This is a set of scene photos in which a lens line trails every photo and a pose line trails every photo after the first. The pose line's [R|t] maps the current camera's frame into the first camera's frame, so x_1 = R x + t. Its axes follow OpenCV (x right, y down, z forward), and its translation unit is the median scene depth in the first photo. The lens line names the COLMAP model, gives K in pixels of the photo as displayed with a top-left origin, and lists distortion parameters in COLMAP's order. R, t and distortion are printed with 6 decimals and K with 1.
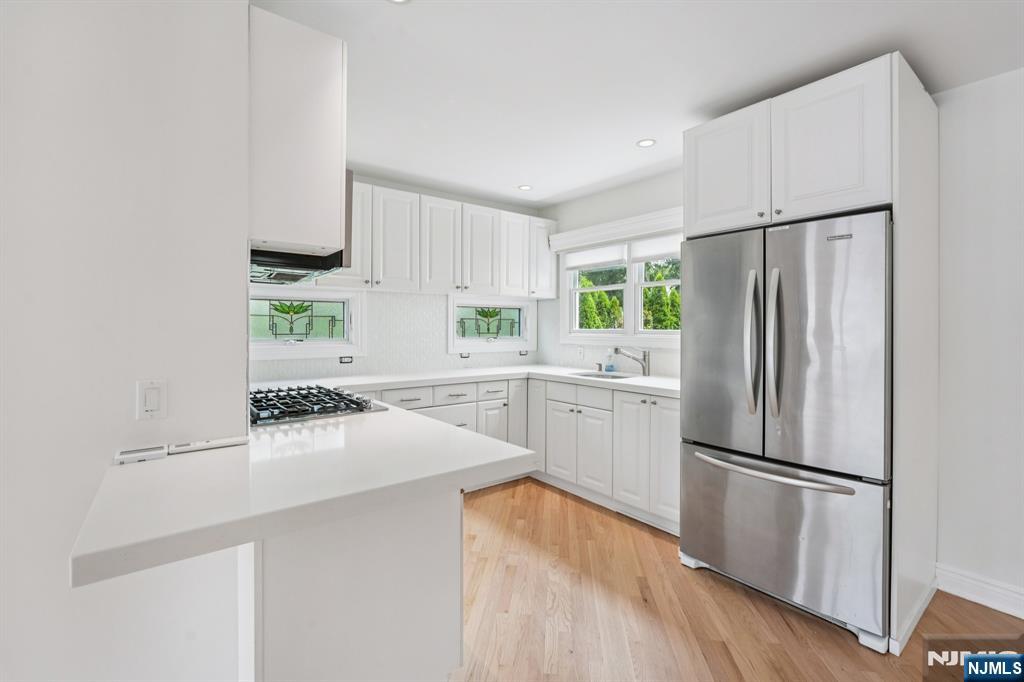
lens RADIAL K [[459.2, 0, 513.5], [0, 459.2, 329.4], [0, 0, 1]] dist [-0.001489, 0.000110]
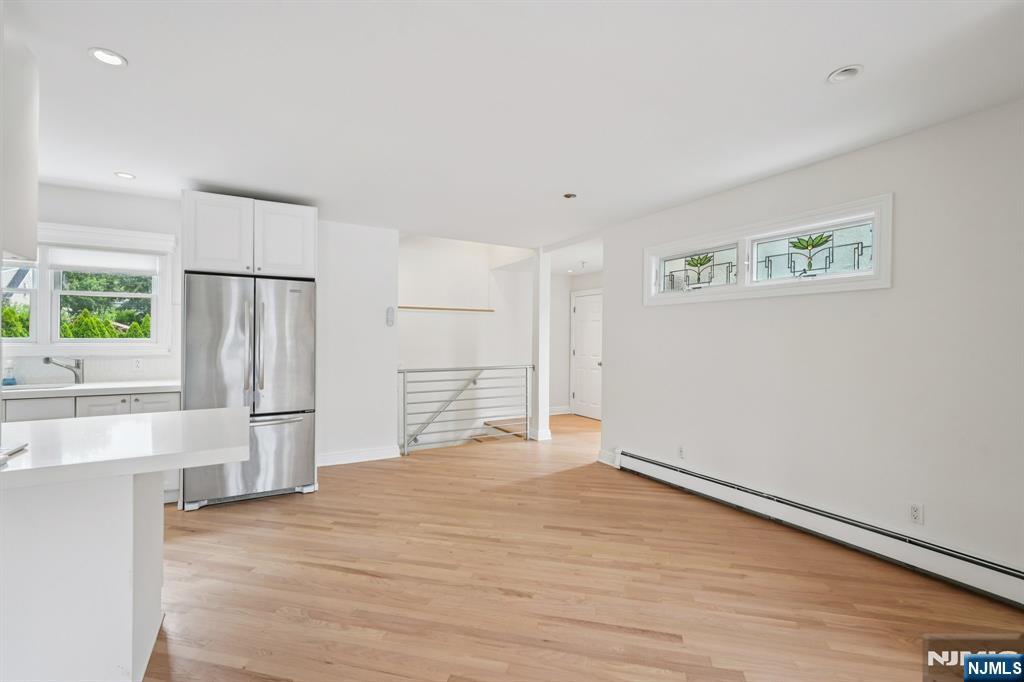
lens RADIAL K [[459.2, 0, 513.5], [0, 459.2, 329.4], [0, 0, 1]] dist [-0.001489, 0.000110]
pose [[0.131607, 0.015243, 0.991185, -0.576491], [0.000548, 0.999880, -0.015449, -0.002866], [-0.991302, 0.002577, 0.131583, -0.093929]]
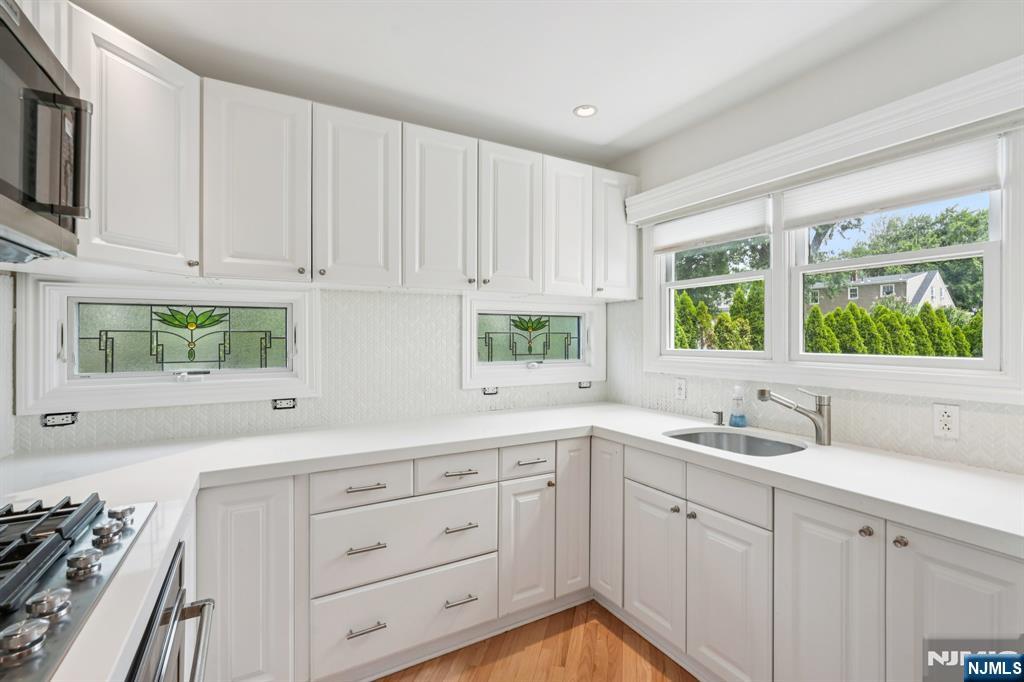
lens RADIAL K [[458.4, 0, 512.3], [0, 458.4, 337.1], [0, 0, 1]] dist [-0.002931, 0.000459]
pose [[0.989312, -0.003296, -0.145779, 0.018379], [0.002669, 0.999986, -0.004492, -0.016667], [0.145792, 0.004054, 0.989307, 0.423894]]
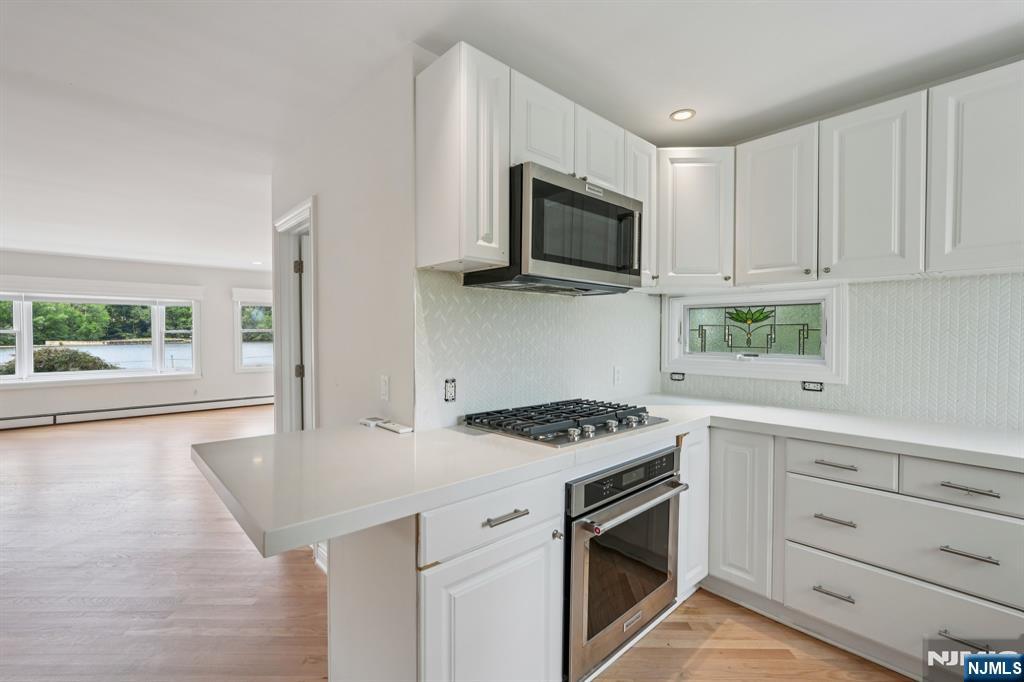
lens RADIAL K [[451.0, 0, 514.6], [0, 451.0, 339.3], [0, 0, 1]] dist [-0.002174, 0.000637]
pose [[0.088560, 0.010904, -0.996011, 0.261824], [-0.007819, 0.999917, 0.010252, -0.008221], [0.996040, 0.006879, 0.088638, 0.460820]]
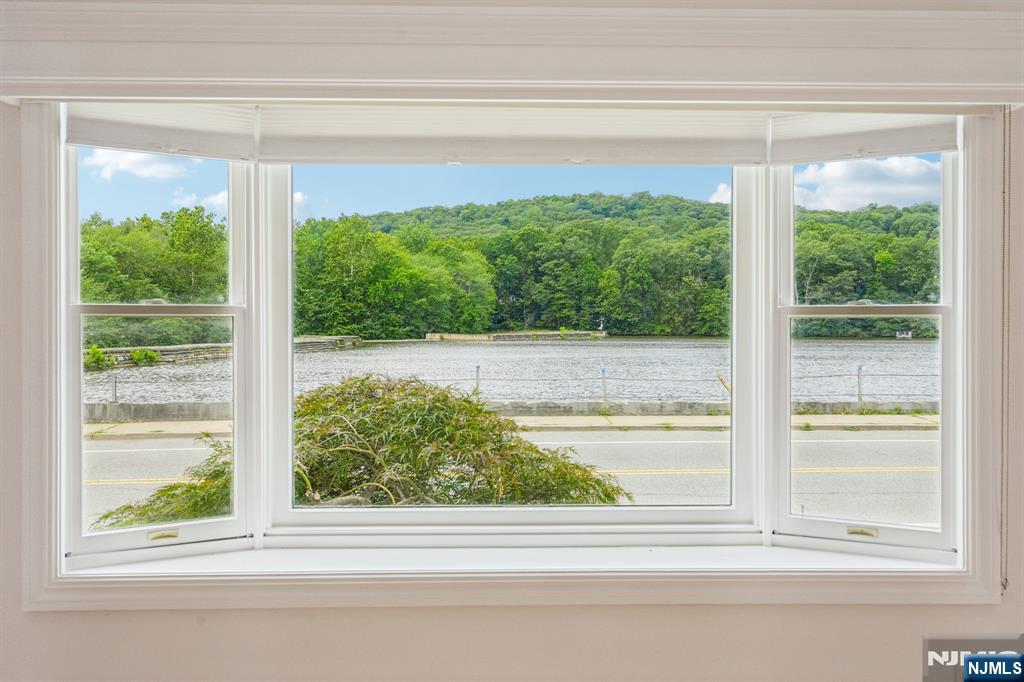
lens RADIAL K [[915.8, 0, 512.0], [0, 915.8, 341.0], [0, 0, 1]] dist [0.002496, -0.004663]
pose [[-0.585407, 0.016230, -0.810577, -1.173445], [-0.005100, 0.999706, 0.023700, -0.001414], [0.810724, 0.018008, -0.585152, -0.687337]]
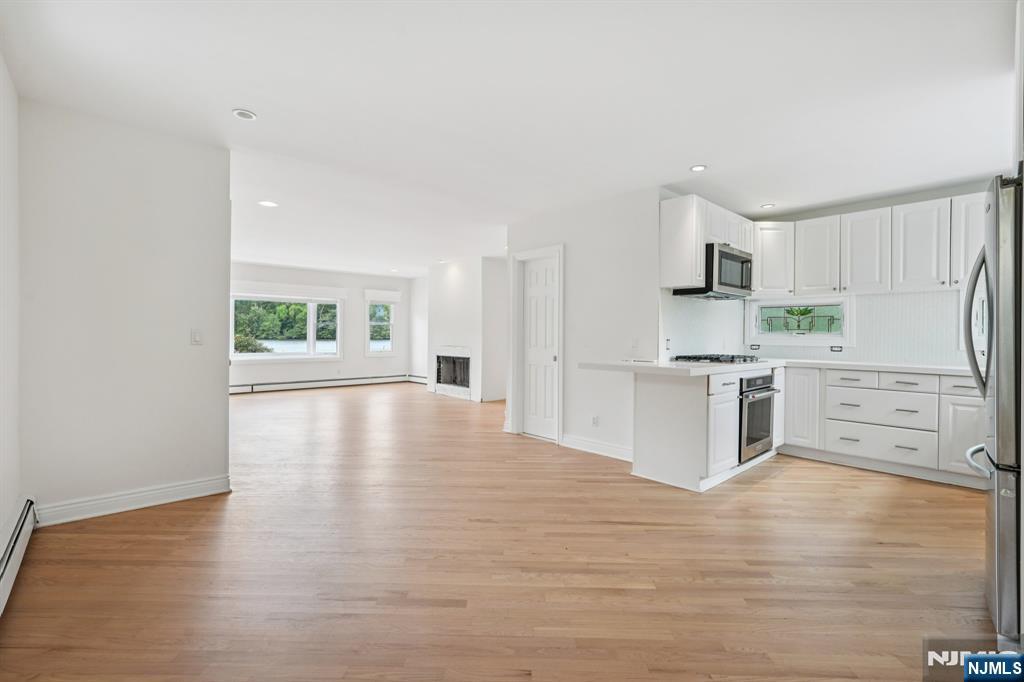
lens RADIAL K [[455.7, 0, 514.0], [0, 455.7, 331.3], [0, 0, 1]] dist [0.000508, 0.000167]
pose [[0.087305, -0.006528, -0.996160, 0.808656], [-0.015757, 0.999844, -0.007933, 0.038635], [0.996057, 0.016390, 0.087188, -0.032157]]
